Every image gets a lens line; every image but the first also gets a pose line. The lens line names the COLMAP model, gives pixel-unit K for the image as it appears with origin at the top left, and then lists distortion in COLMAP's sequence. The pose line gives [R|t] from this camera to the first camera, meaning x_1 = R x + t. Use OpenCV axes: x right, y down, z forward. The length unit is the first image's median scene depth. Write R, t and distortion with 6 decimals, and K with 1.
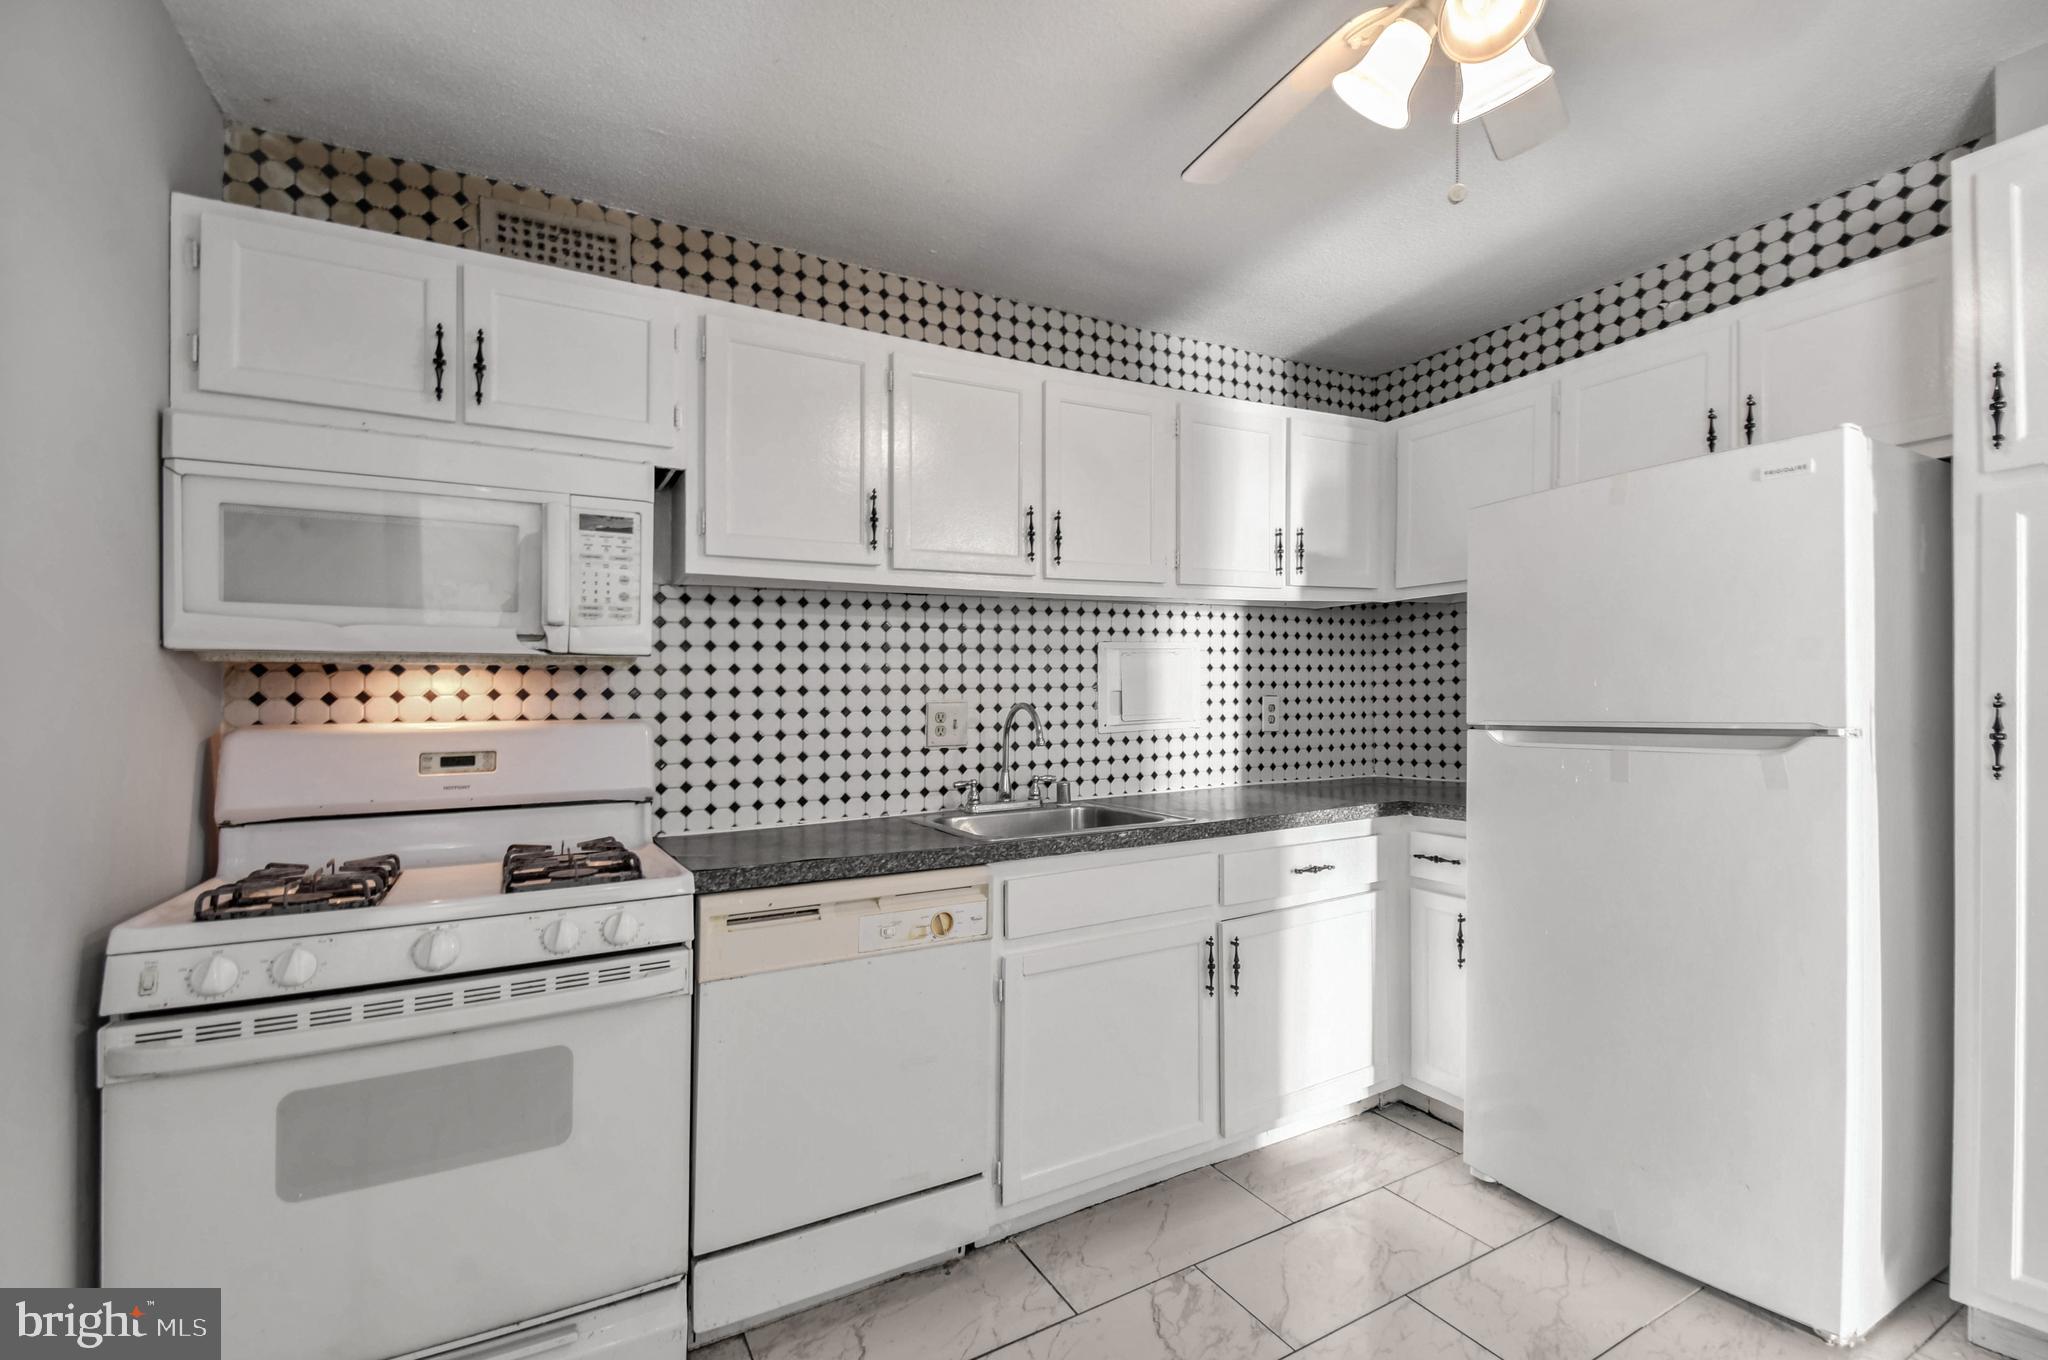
lens RADIAL K [[900.7, 0, 1024.0], [0, 900.7, 680.0], [0, 0, 1]] dist [0.092854, -0.047835]
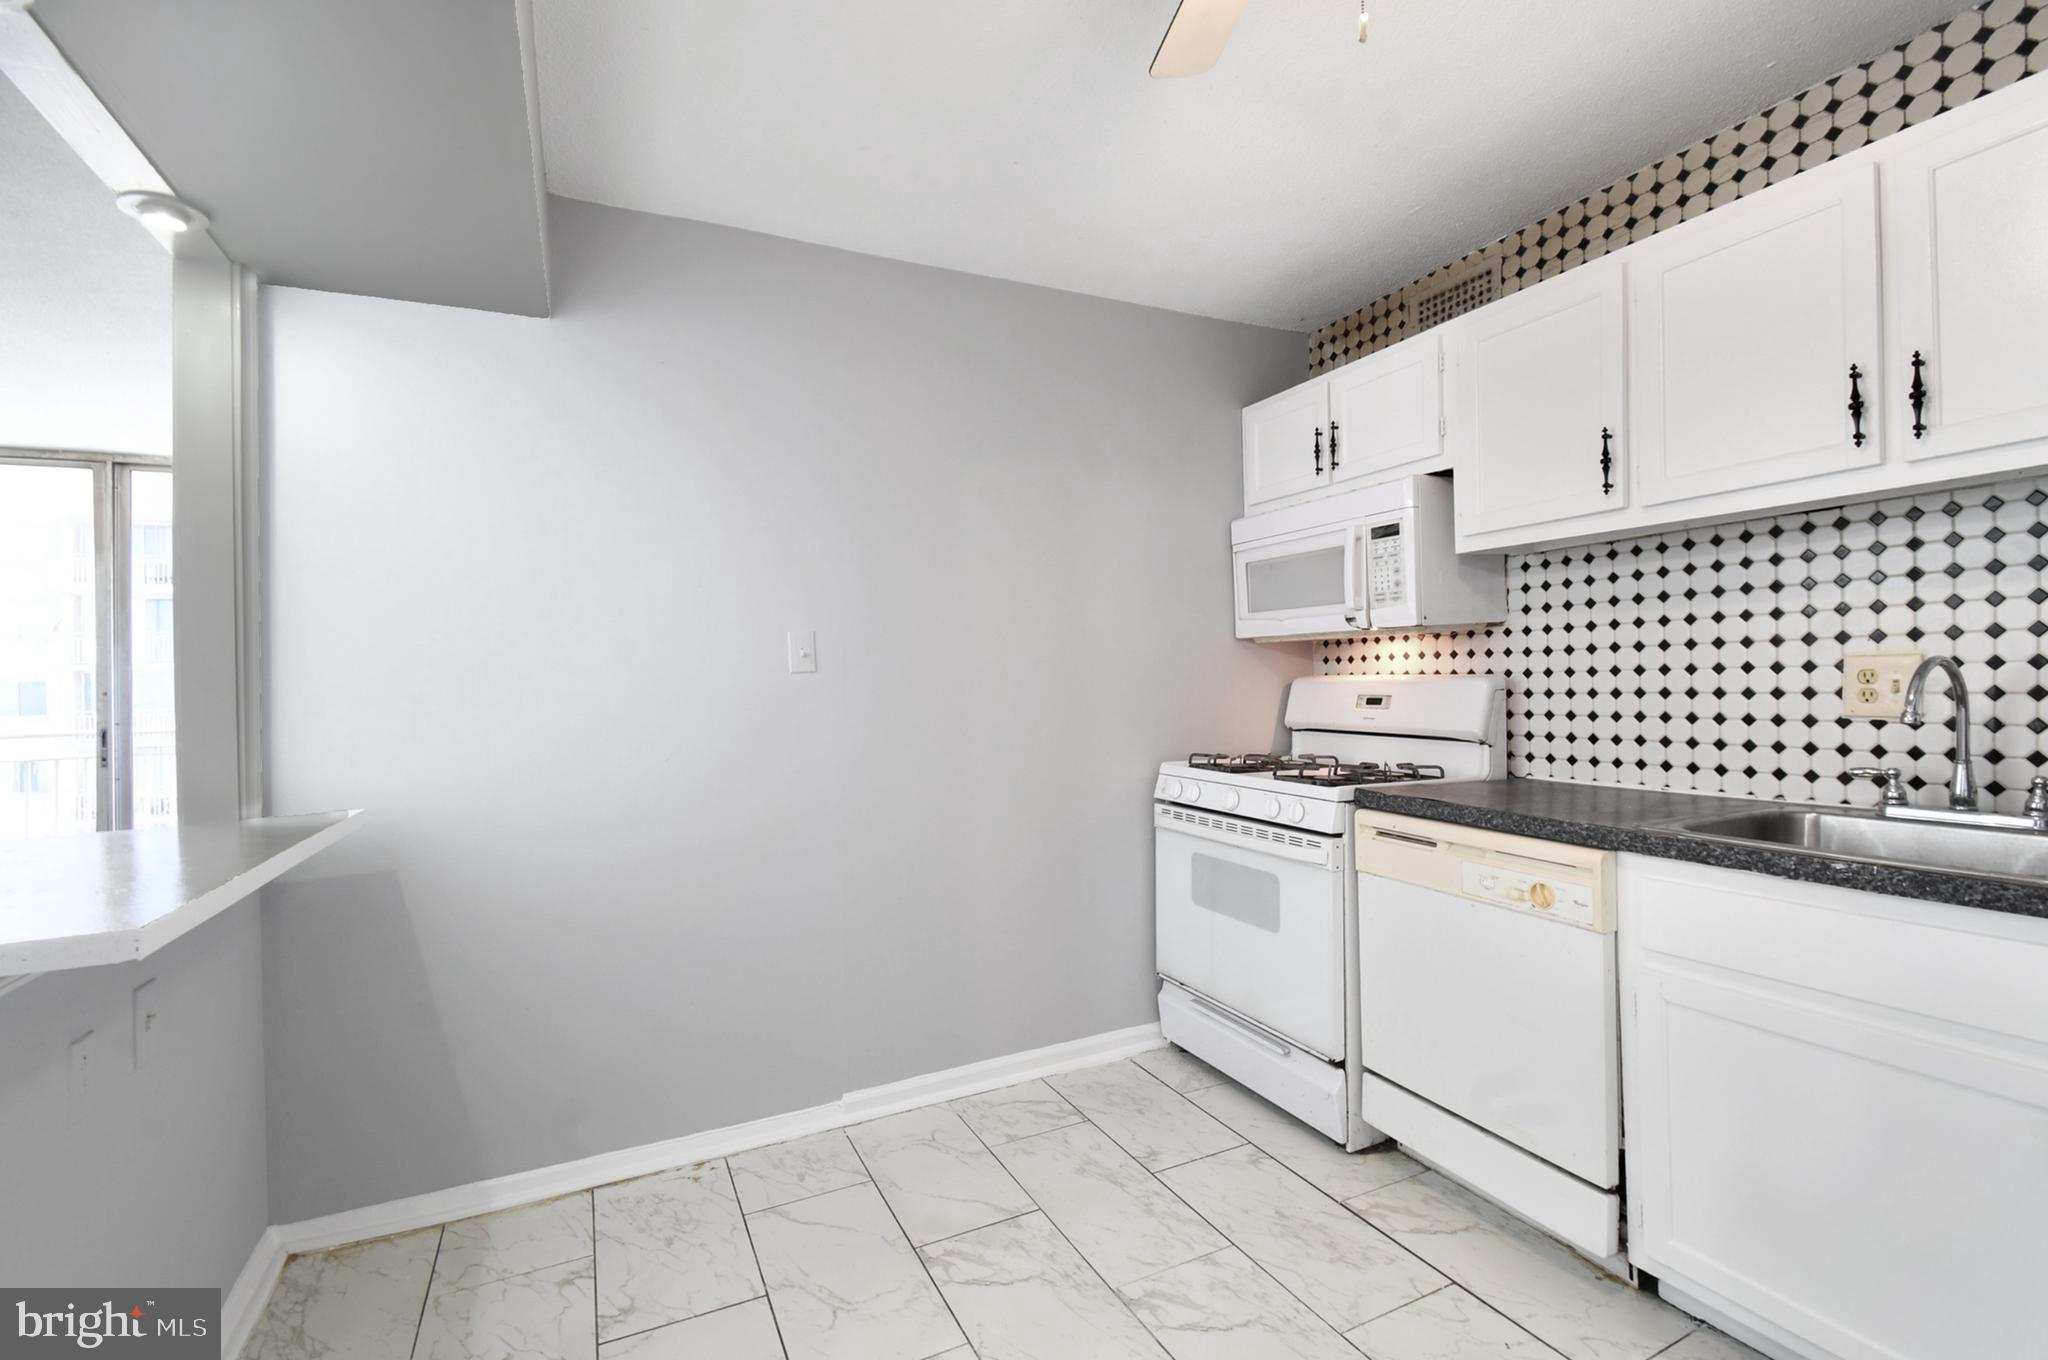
lens RADIAL K [[910.5, 0, 1020.9], [0, 910.5, 664.8], [0, 0, 1]] dist [0.000751, -0.000026]
pose [[-0.044681, 0.005387, -0.998987, 0.788371], [0.051135, 0.998687, 0.003099, -0.004841], [0.997692, -0.050945, -0.044897, 0.446053]]
